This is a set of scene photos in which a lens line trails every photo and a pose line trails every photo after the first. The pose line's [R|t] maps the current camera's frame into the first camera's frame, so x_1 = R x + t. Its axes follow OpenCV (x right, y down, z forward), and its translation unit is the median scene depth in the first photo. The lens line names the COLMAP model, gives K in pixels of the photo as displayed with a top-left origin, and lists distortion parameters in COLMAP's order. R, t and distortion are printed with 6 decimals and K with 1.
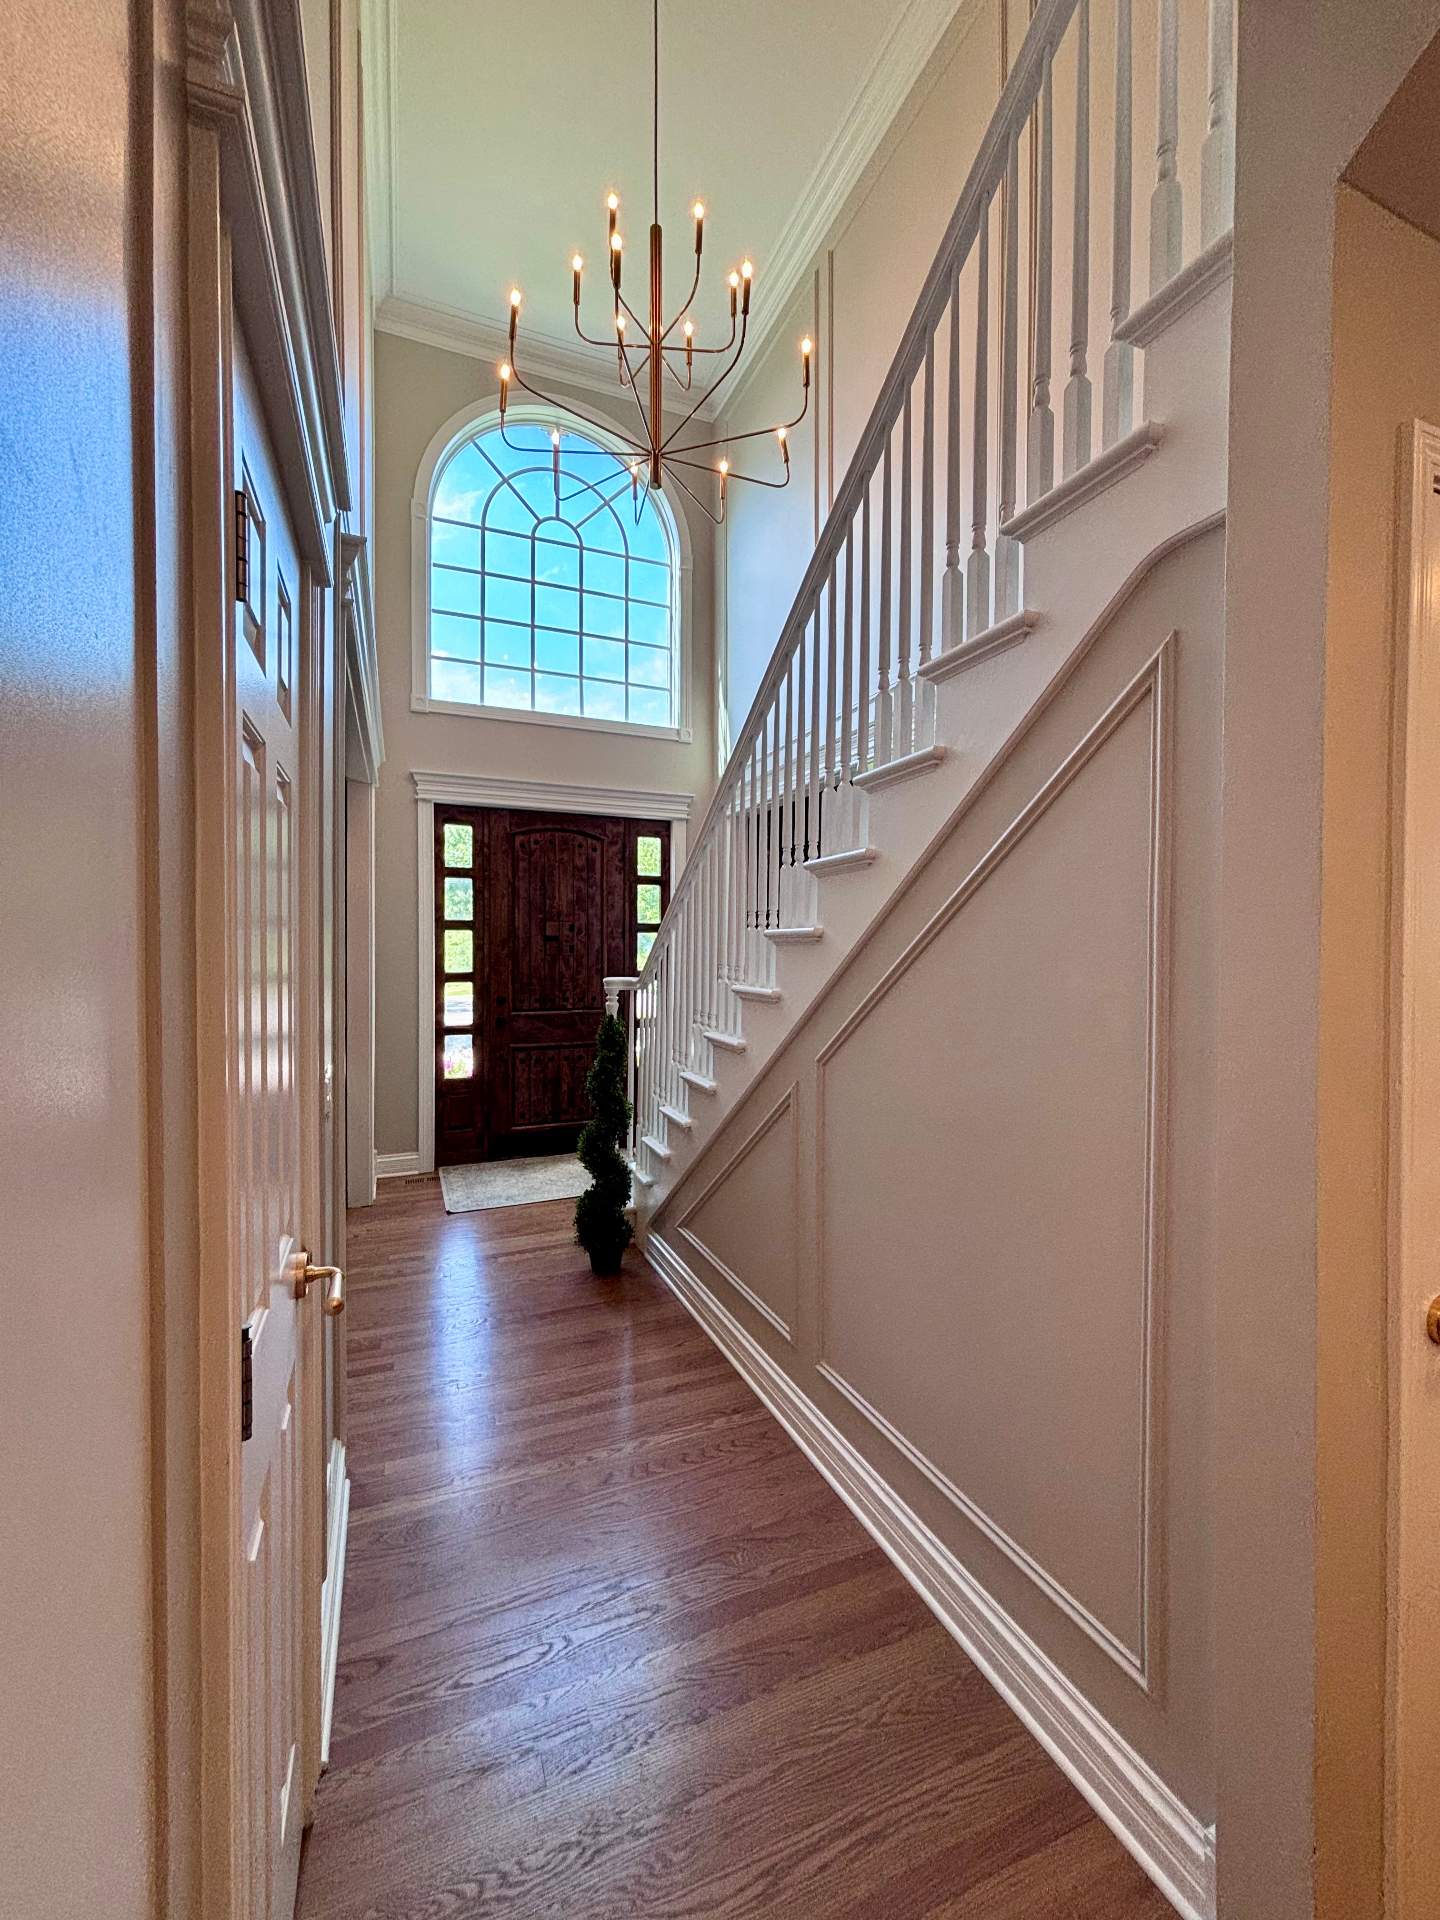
lens RADIAL K [[770.6, 0, 729.3], [0, 770.6, 955.4], [0, 0, 1]] dist [-0.001514, 0.000163]
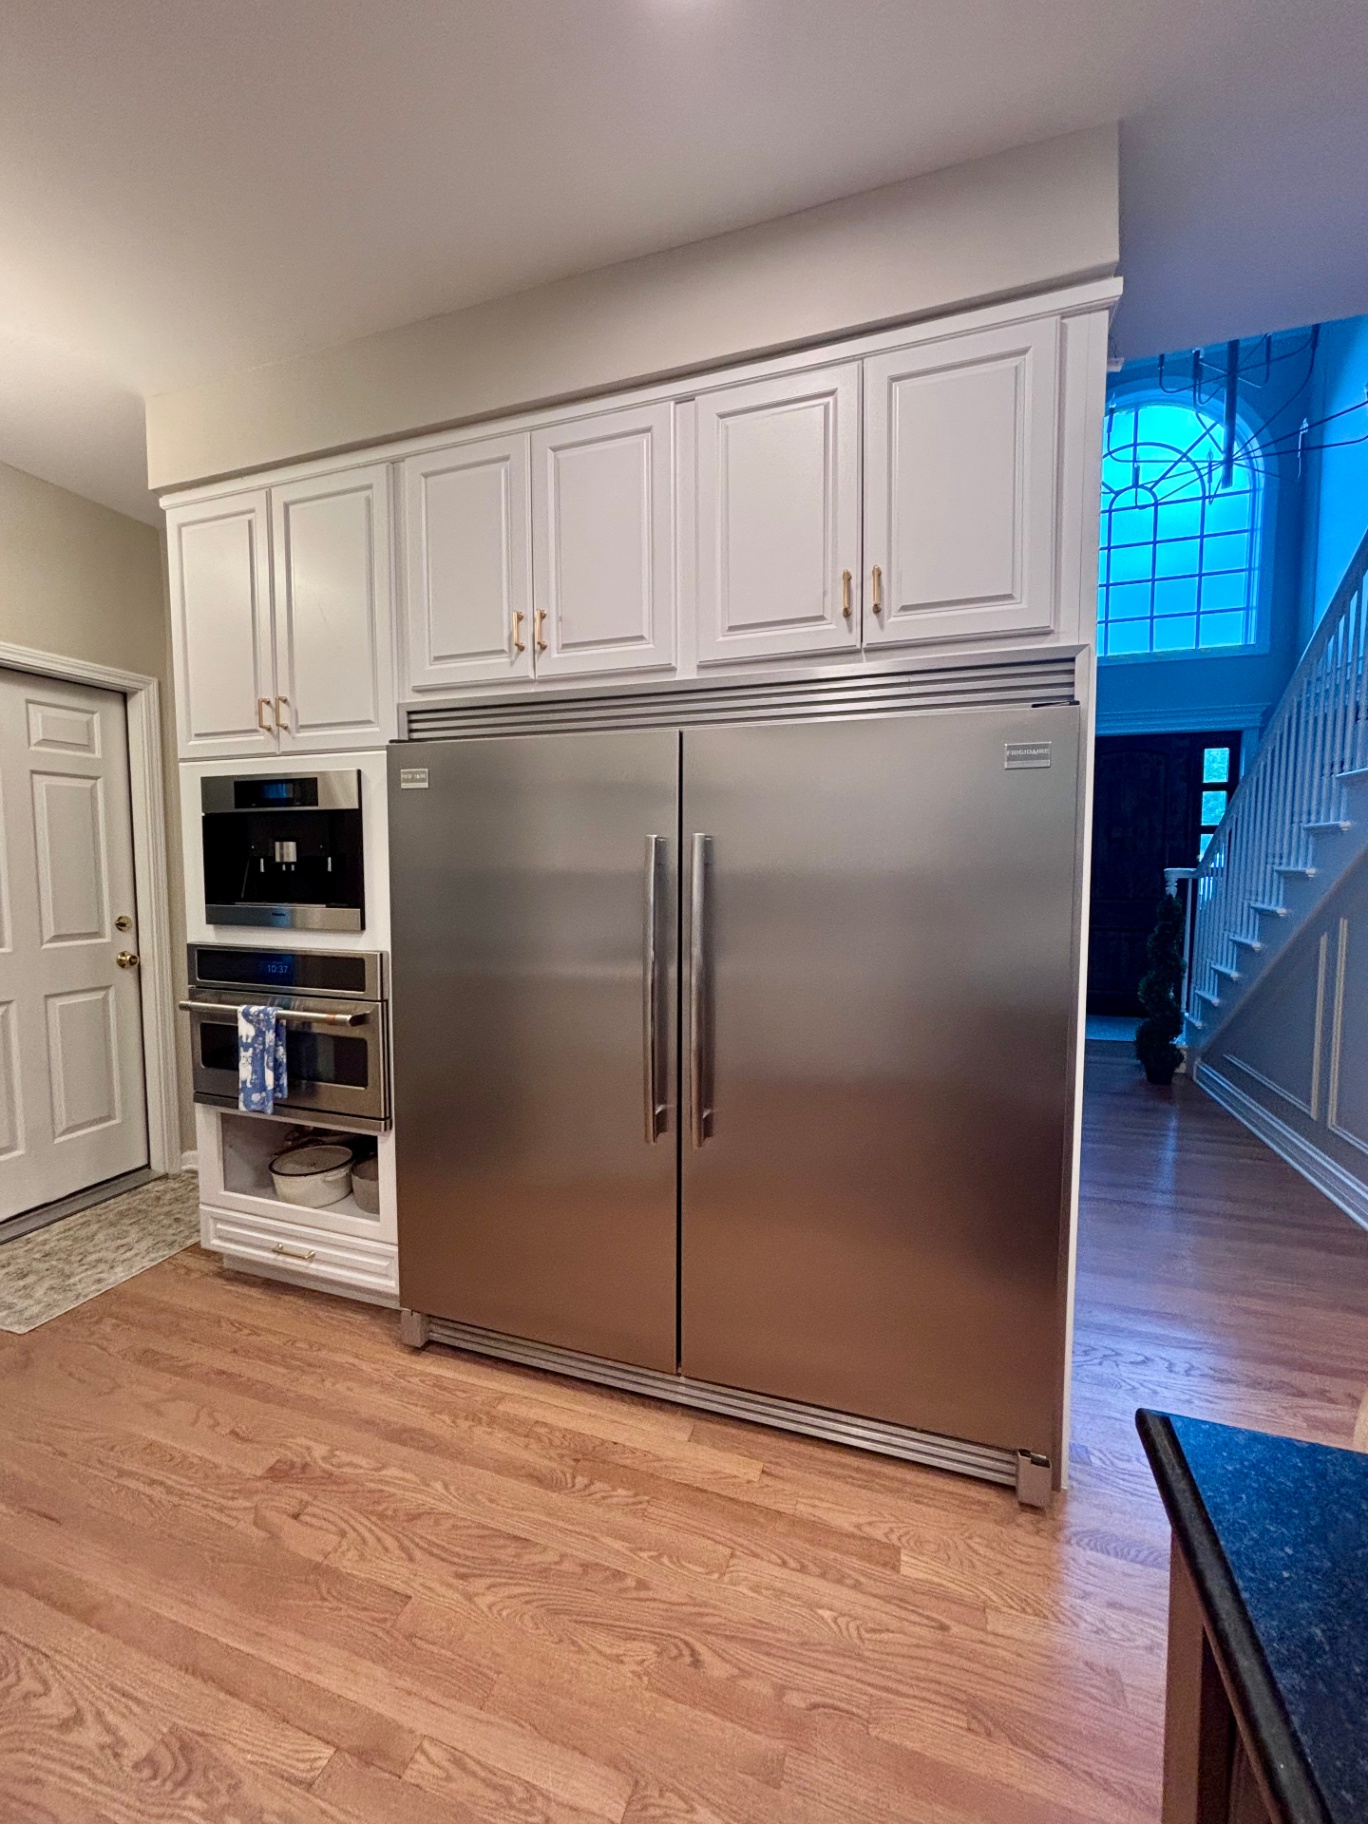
lens RADIAL K [[732.1, 0, 692.8], [0, 732.1, 907.6], [0, 0, 1]] dist [-0.001514, 0.000163]
pose [[0.743682, 0.039772, -0.667349, 0.051934], [-0.000958, 0.998291, 0.058427, 0.018384], [0.668533, -0.042812, 0.742450, -0.330872]]
